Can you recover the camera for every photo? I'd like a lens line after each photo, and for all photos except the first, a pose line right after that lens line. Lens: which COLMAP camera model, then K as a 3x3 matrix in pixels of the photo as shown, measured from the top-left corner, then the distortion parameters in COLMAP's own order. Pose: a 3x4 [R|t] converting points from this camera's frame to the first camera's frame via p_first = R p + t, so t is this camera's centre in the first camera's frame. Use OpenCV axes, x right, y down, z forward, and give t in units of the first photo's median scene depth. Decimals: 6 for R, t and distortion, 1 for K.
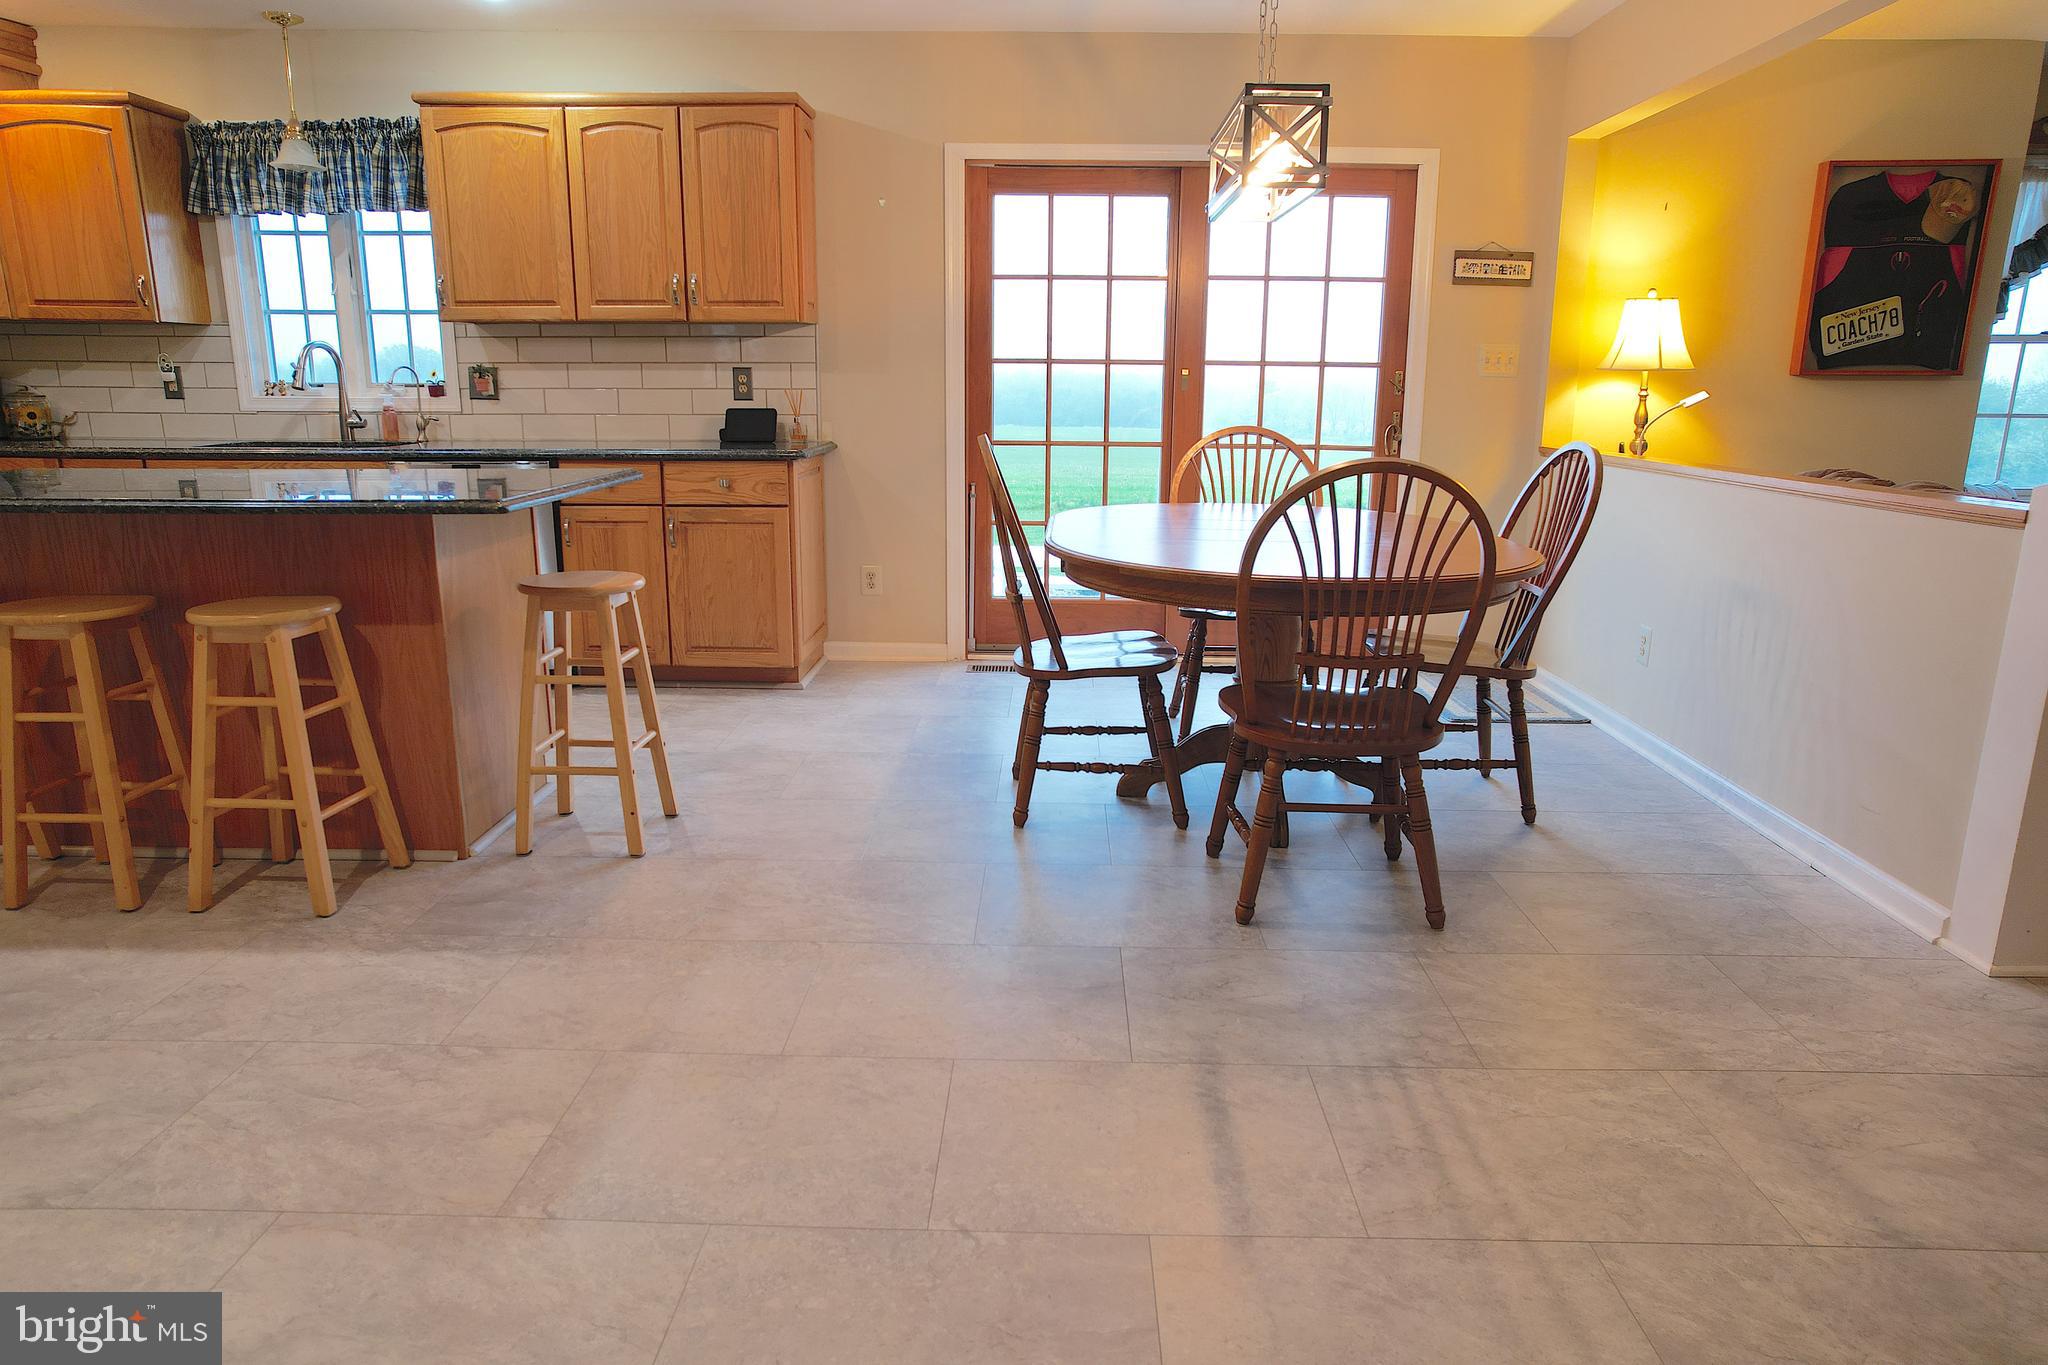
lens RADIAL K [[1310.2, 0, 1029.7], [0, 1310.2, 691.4], [0, 0, 1]] dist [-0.077438, 0.076692]
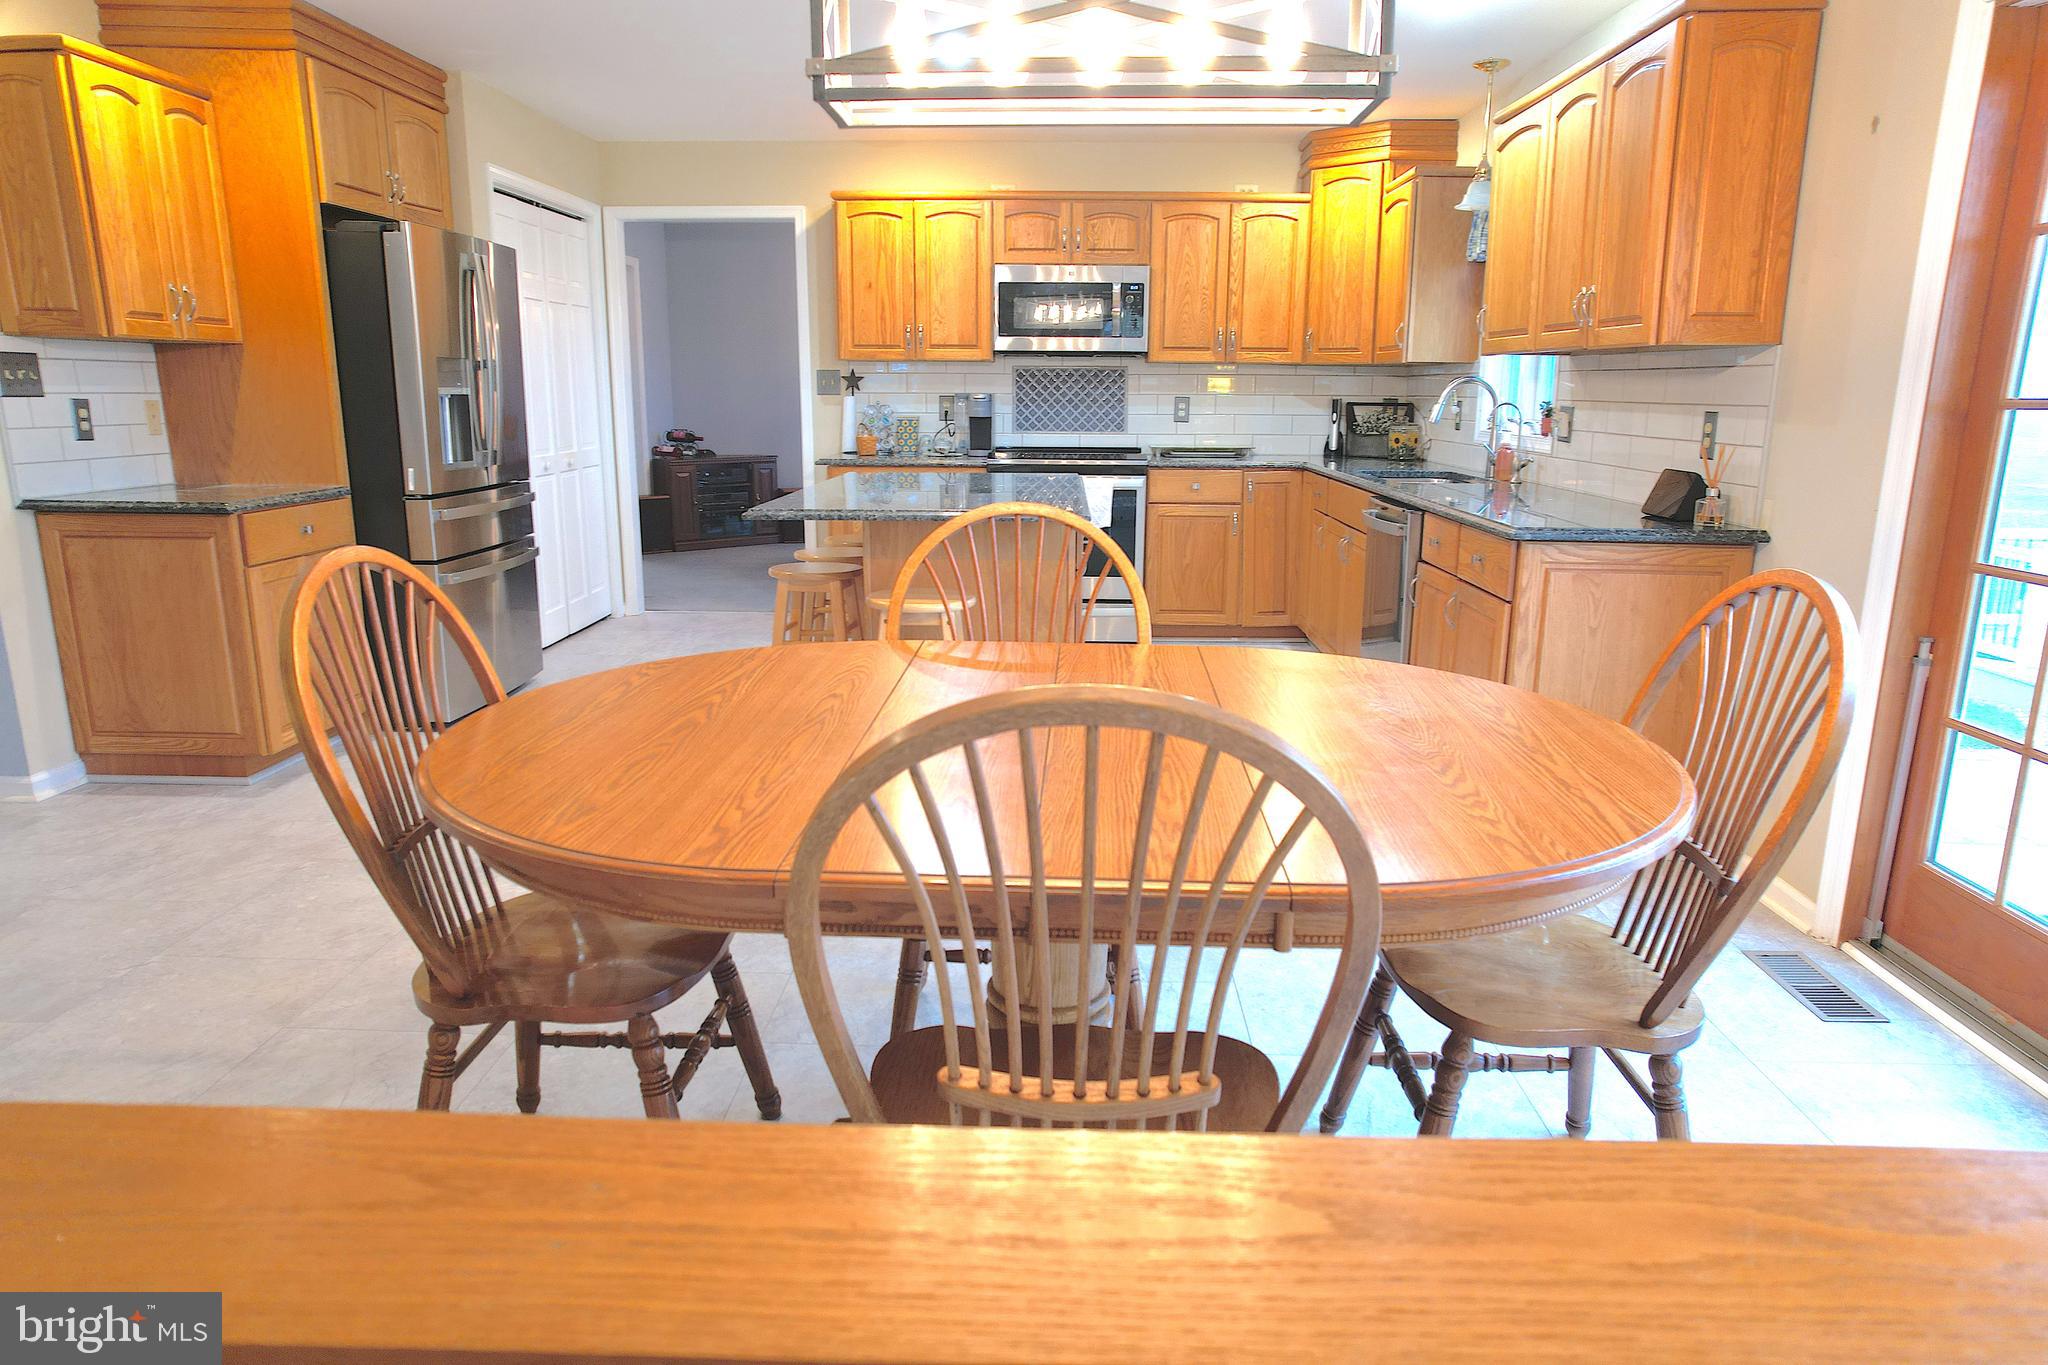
lens RADIAL K [[1307.2, 0, 1031.7], [0, 1307.2, 697.3], [0, 0, 1]] dist [-0.070471, 0.061704]
pose [[-0.004908, 0.224534, -0.974454, 0.478334], [-0.239075, 0.945943, 0.219168, -0.170167], [0.970989, 0.234043, 0.049038, 0.655538]]
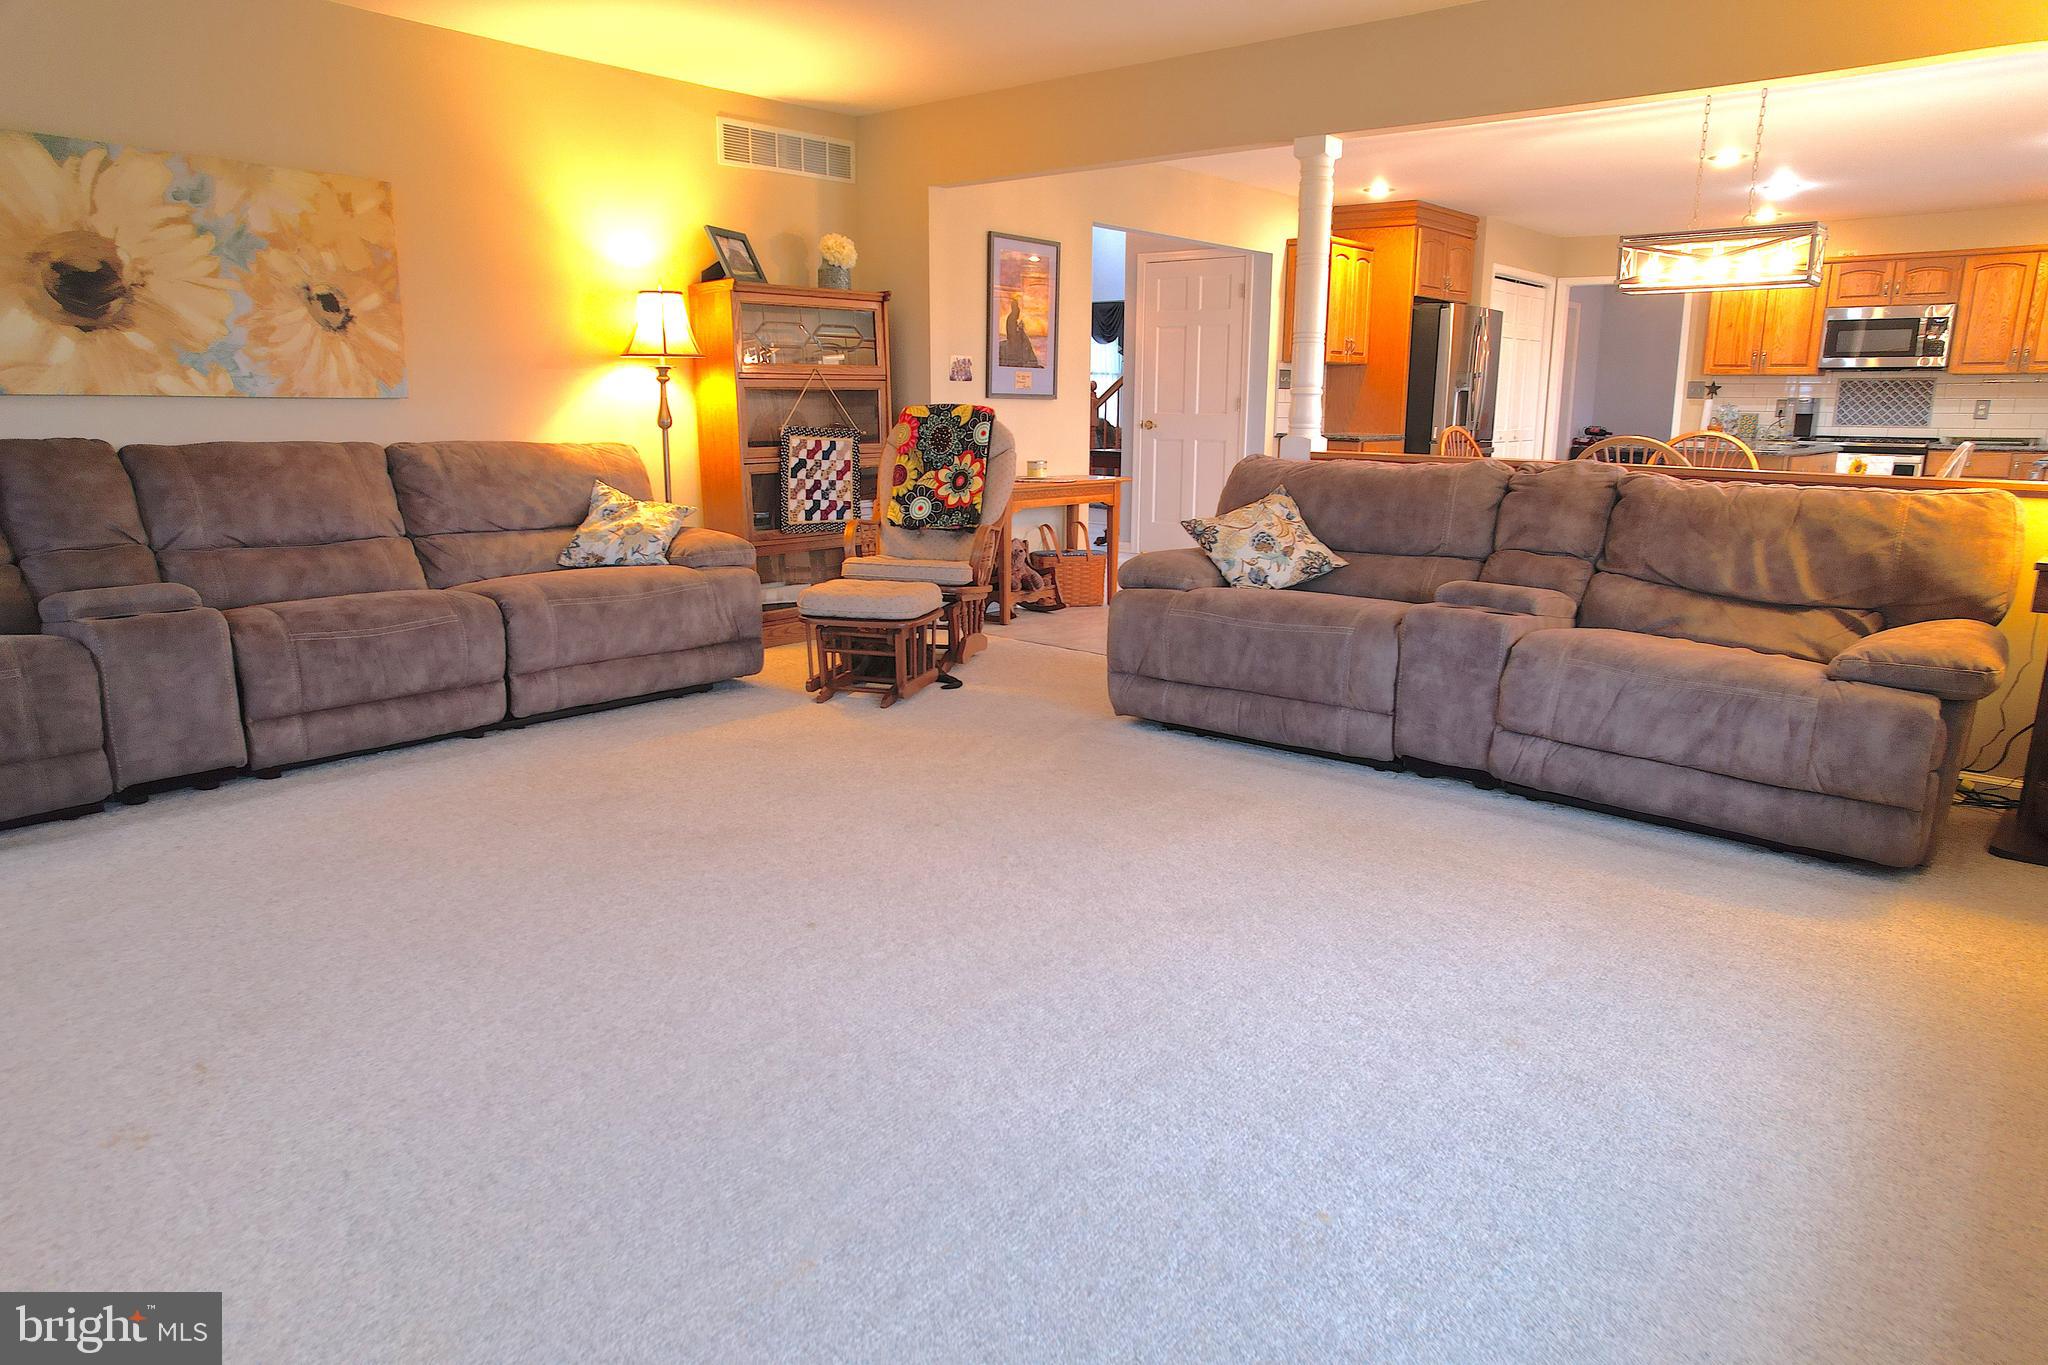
lens RADIAL K [[1307.2, 0, 1031.7], [0, 1307.2, 697.3], [0, 0, 1]] dist [-0.070471, 0.061704]
pose [[-0.633365, 0.159884, -0.757156, 1.297039], [-0.192565, 0.915085, 0.354314, -0.203855], [0.749511, 0.370212, -0.548795, 0.929366]]
